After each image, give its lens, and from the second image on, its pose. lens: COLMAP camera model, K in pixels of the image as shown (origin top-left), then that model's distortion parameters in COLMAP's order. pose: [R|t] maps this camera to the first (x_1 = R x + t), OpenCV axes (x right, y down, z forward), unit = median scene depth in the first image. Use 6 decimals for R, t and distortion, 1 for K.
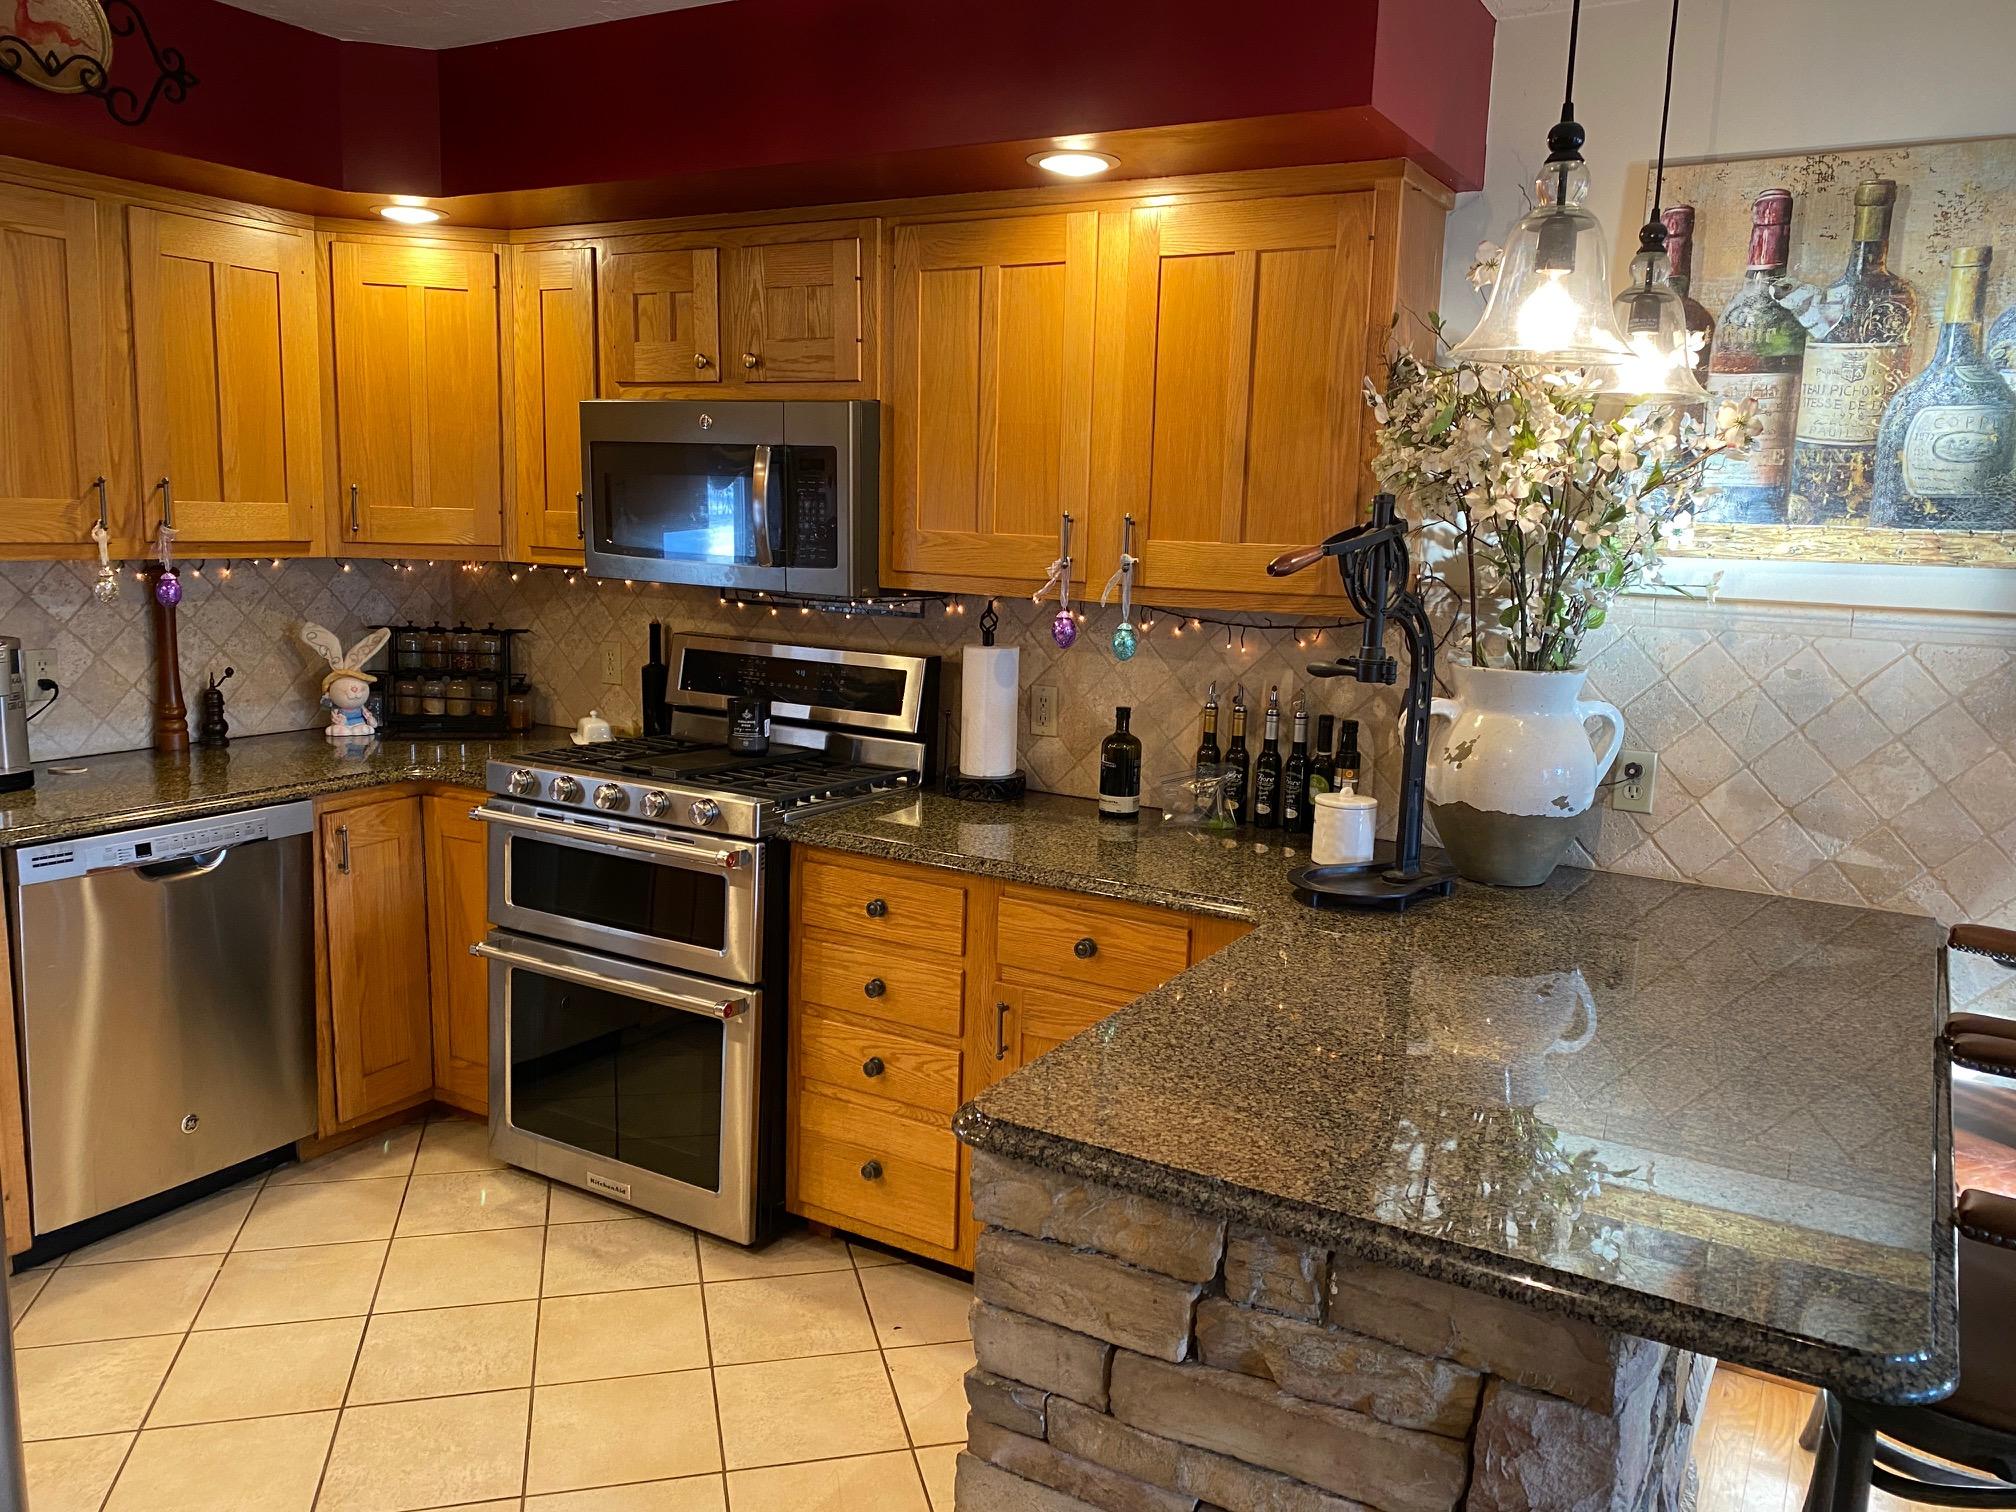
lens RADIAL K [[1532.6, 0, 1006.8], [0, 1532.6, 752.8], [0, 0, 1]] dist [-0.012631, -0.005441]
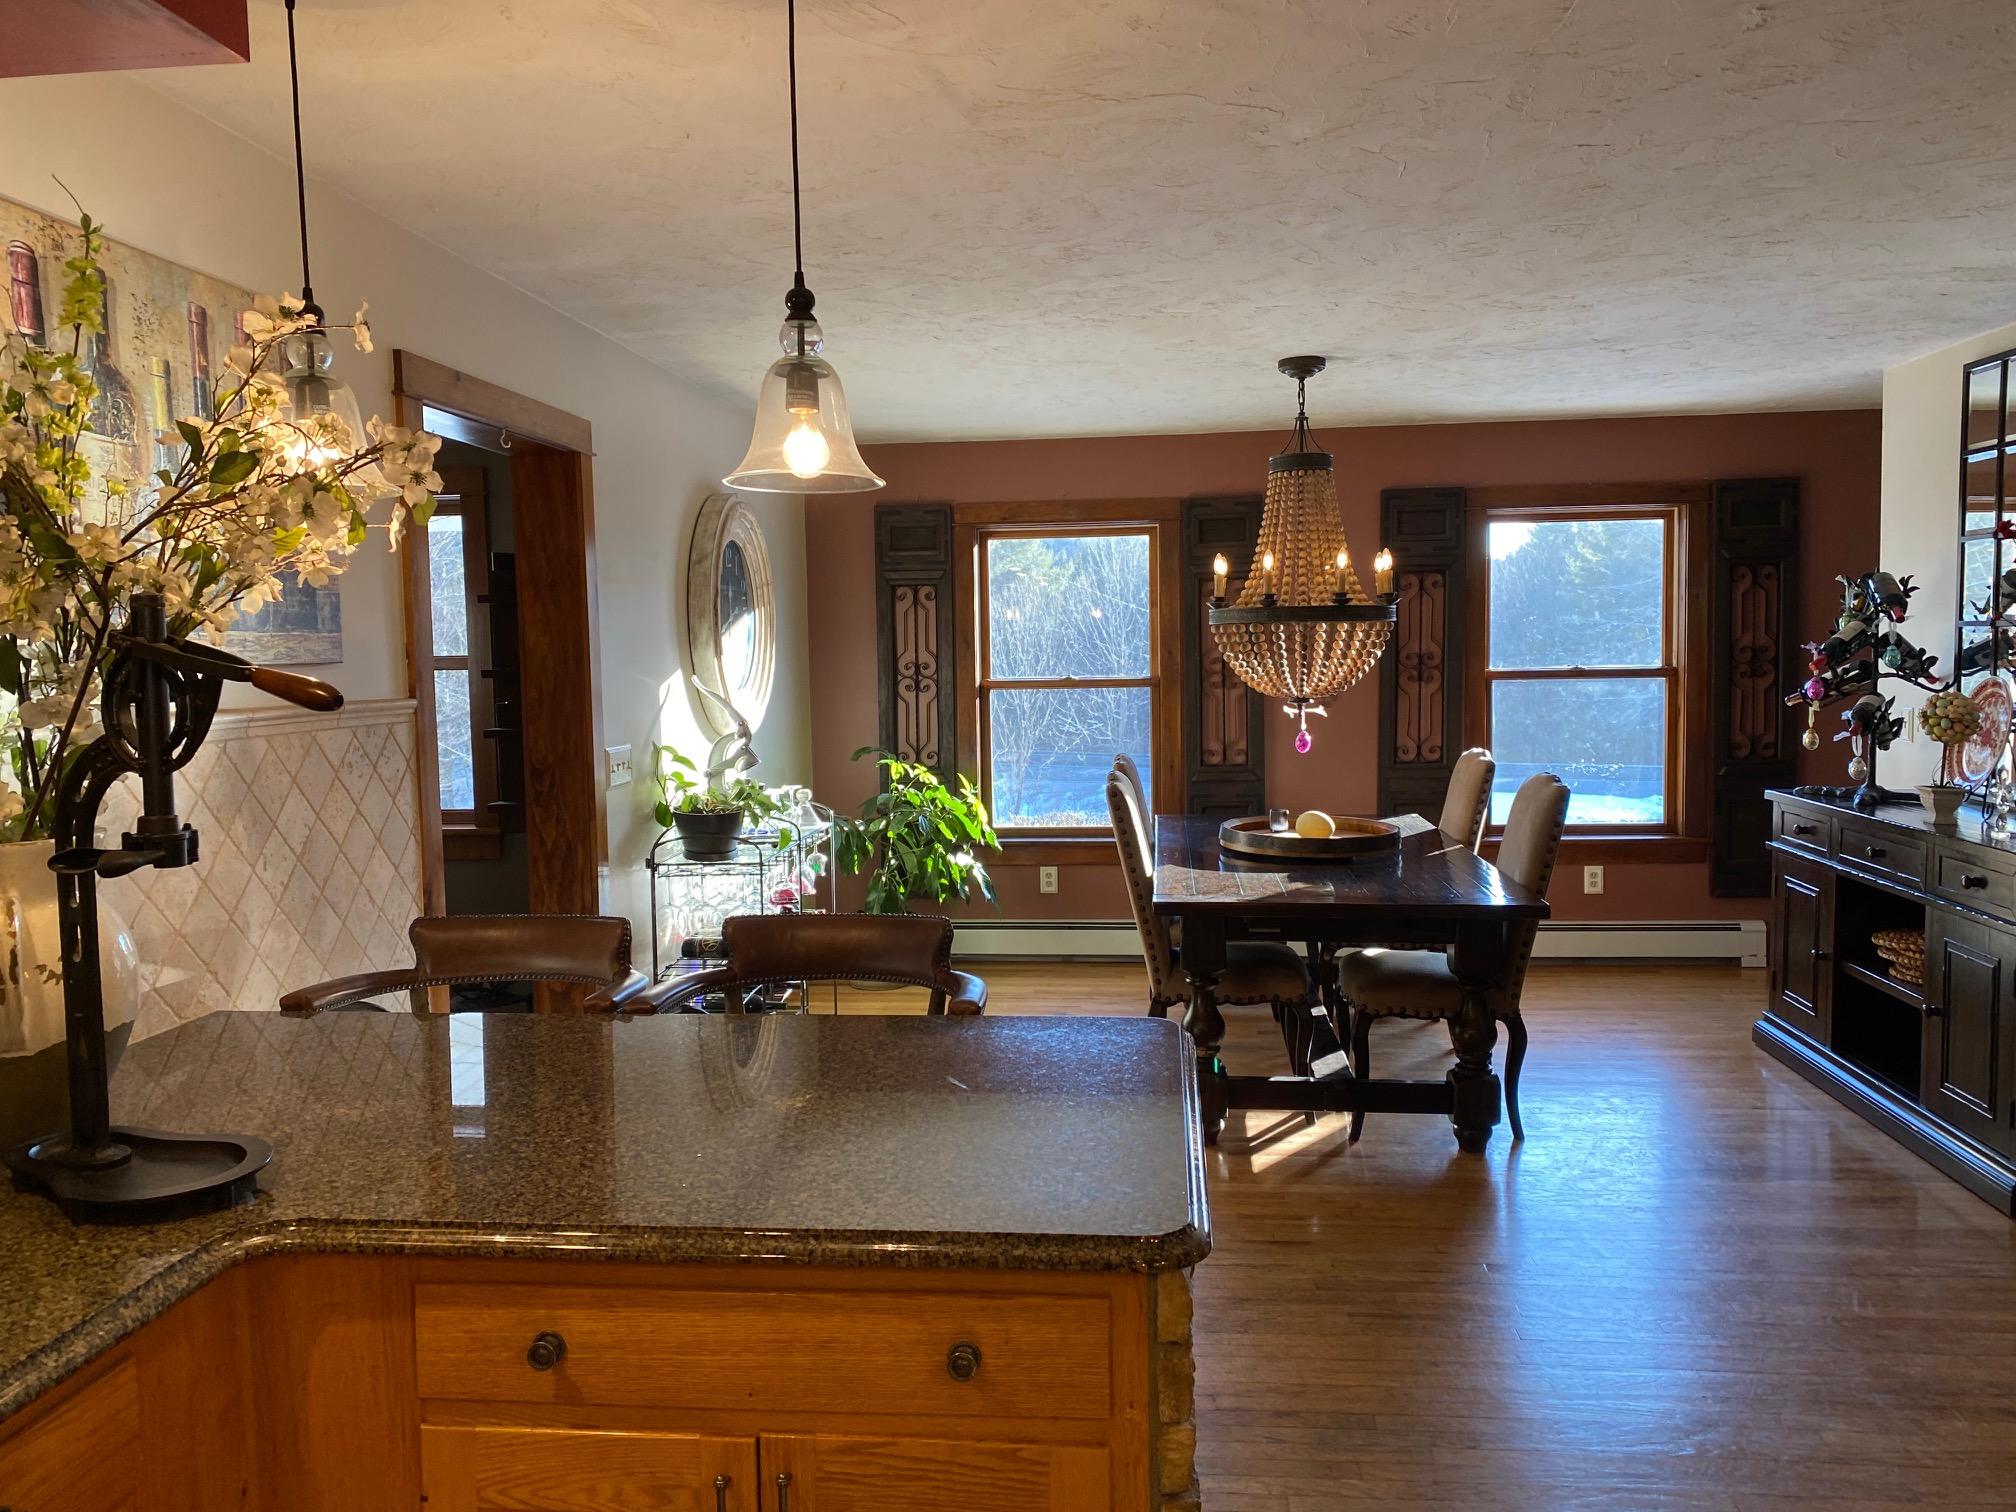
lens RADIAL K [[1532.6, 0, 1007.4], [0, 1532.6, 755.4], [0, 0, 1]] dist [-0.012631, -0.005441]
pose [[-0.429443, -0.085200, 0.899066, -0.338950], [0.143150, 0.976531, 0.160917, -0.096034], [-0.891676, 0.197806, -0.407168, 0.593699]]
